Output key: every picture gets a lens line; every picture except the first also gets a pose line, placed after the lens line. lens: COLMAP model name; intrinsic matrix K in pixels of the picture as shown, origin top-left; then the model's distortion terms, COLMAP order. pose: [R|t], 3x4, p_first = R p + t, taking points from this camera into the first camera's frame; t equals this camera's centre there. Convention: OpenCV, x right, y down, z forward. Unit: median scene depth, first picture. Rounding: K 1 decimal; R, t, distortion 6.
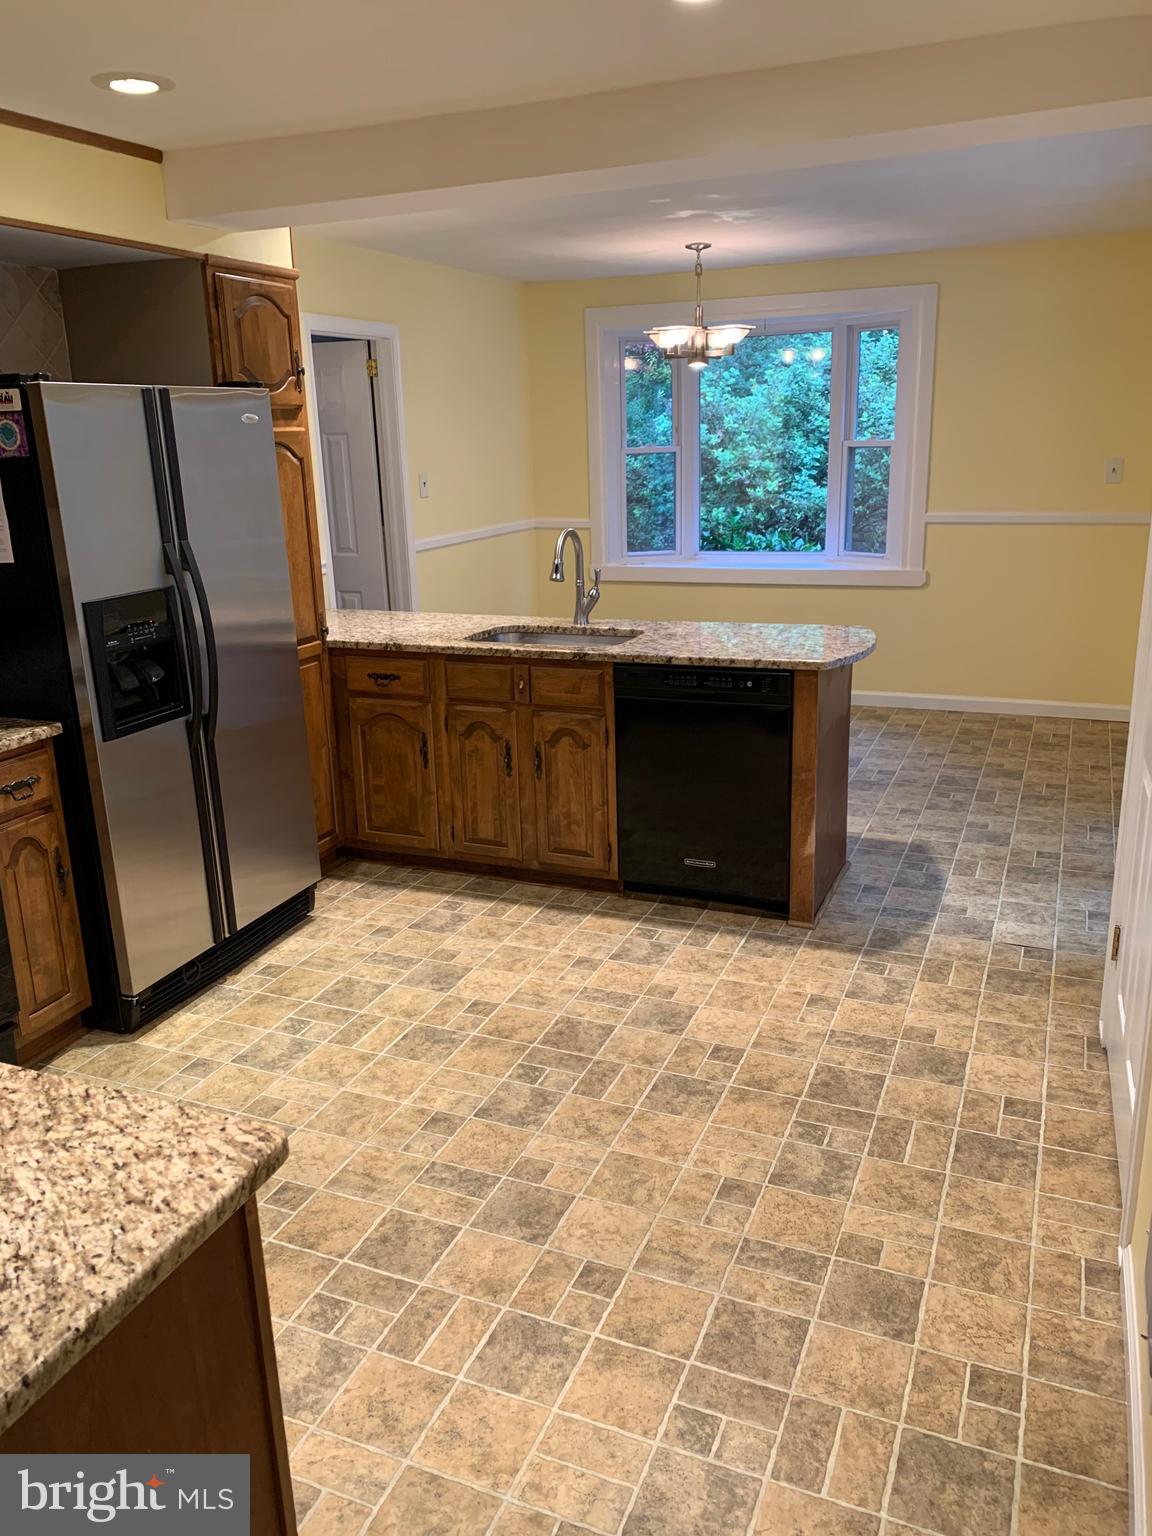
lens RADIAL K [[1165.5, 0, 572.5], [0, 1165.5, 757.6], [0, 0, 1]] dist [0.179967, -0.486579]
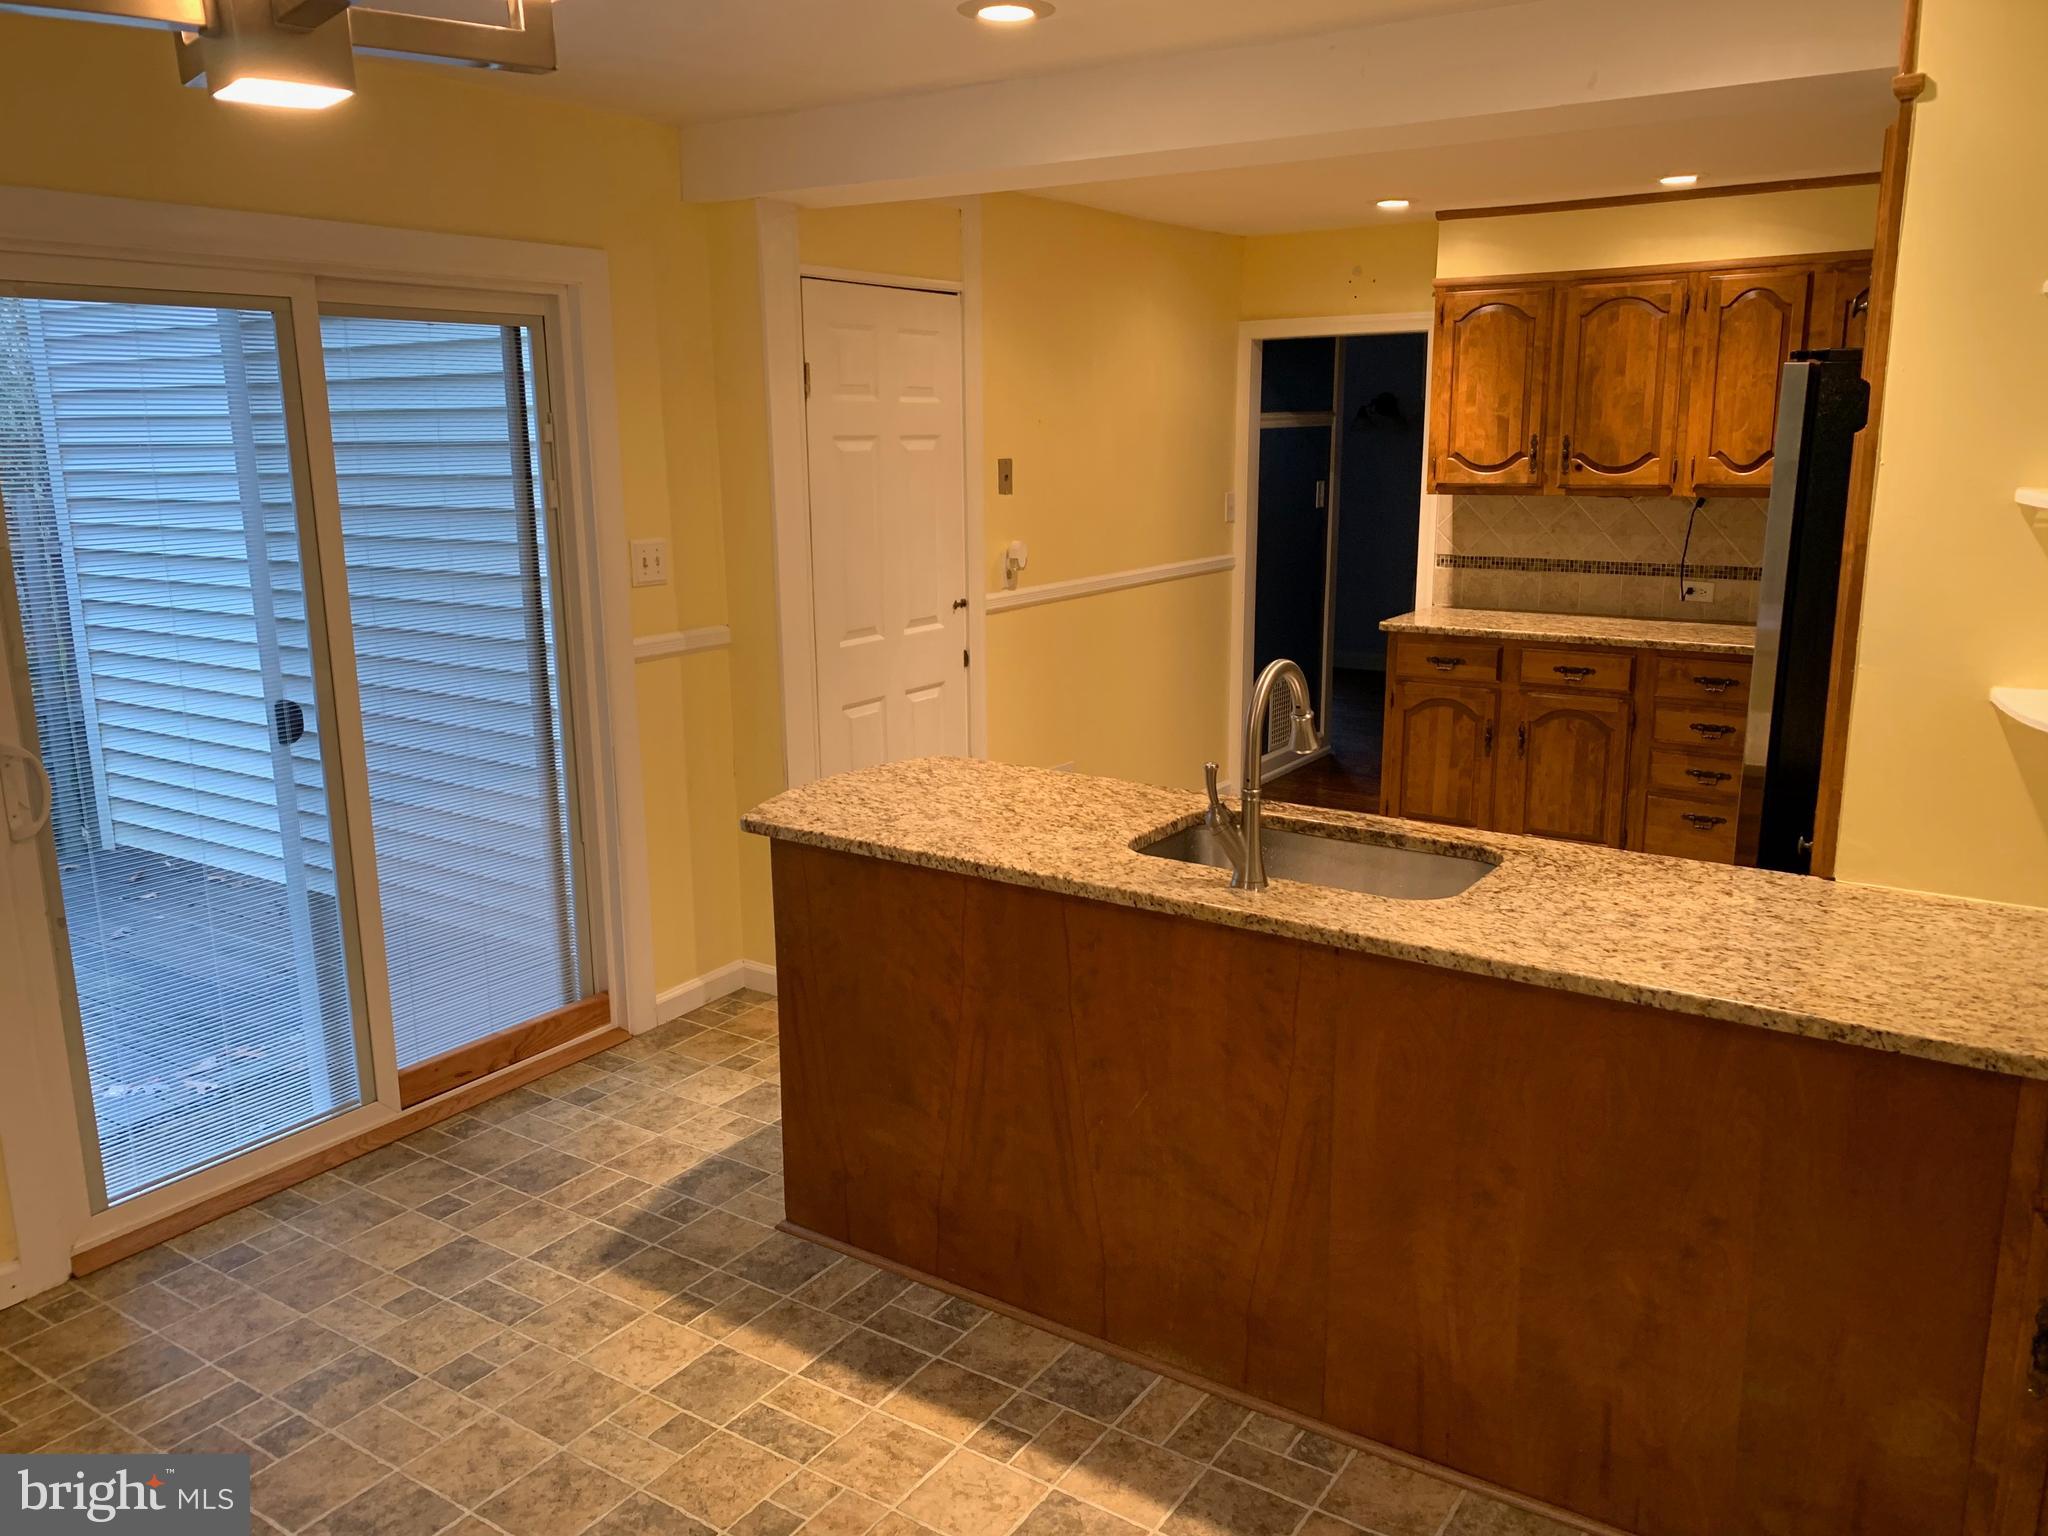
lens RADIAL K [[1569.8, 0, 1029.4], [0, 1569.8, 745.8], [0, 0, 1]] dist [0.038592, -0.031784]
pose [[-0.981903, 0.001085, 0.189384, -0.026073], [0.087826, 0.888566, 0.450263, -0.493045], [-0.167791, 0.458747, -0.872581, 1.715215]]
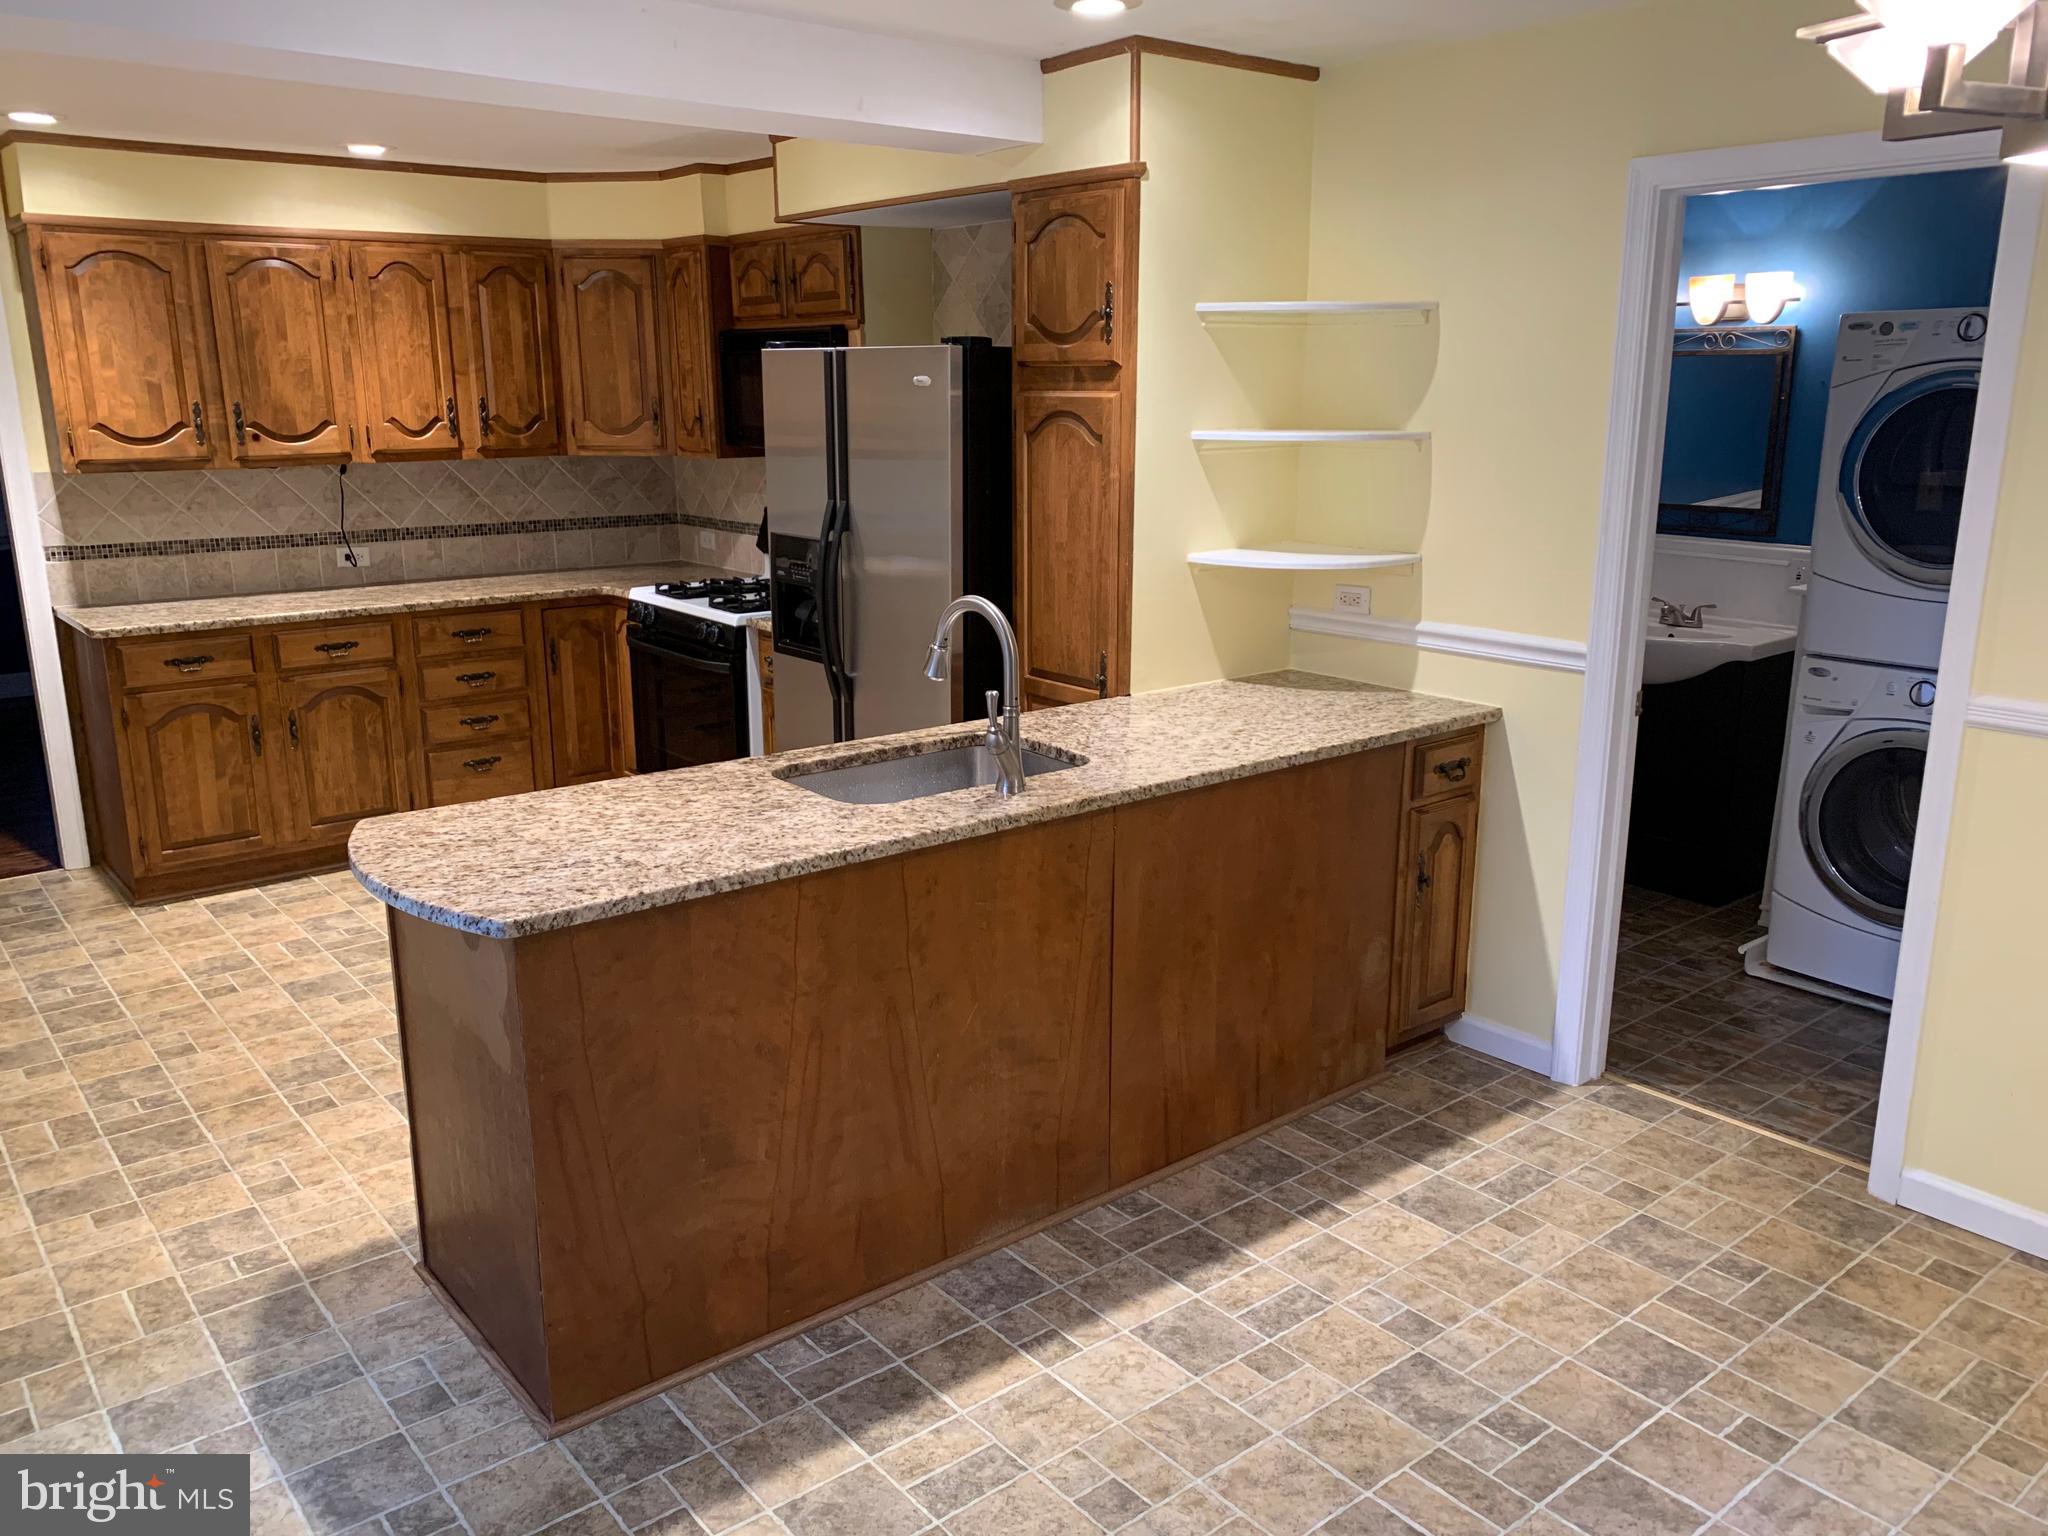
lens RADIAL K [[1569.8, 0, 1029.4], [0, 1569.8, 745.8], [0, 0, 1]] dist [0.038592, -0.031784]
pose [[-0.467994, 0.232994, -0.852464, 0.657863], [-0.222720, 0.902387, 0.368910, -0.436610], [0.855206, 0.362508, -0.370419, 1.427266]]
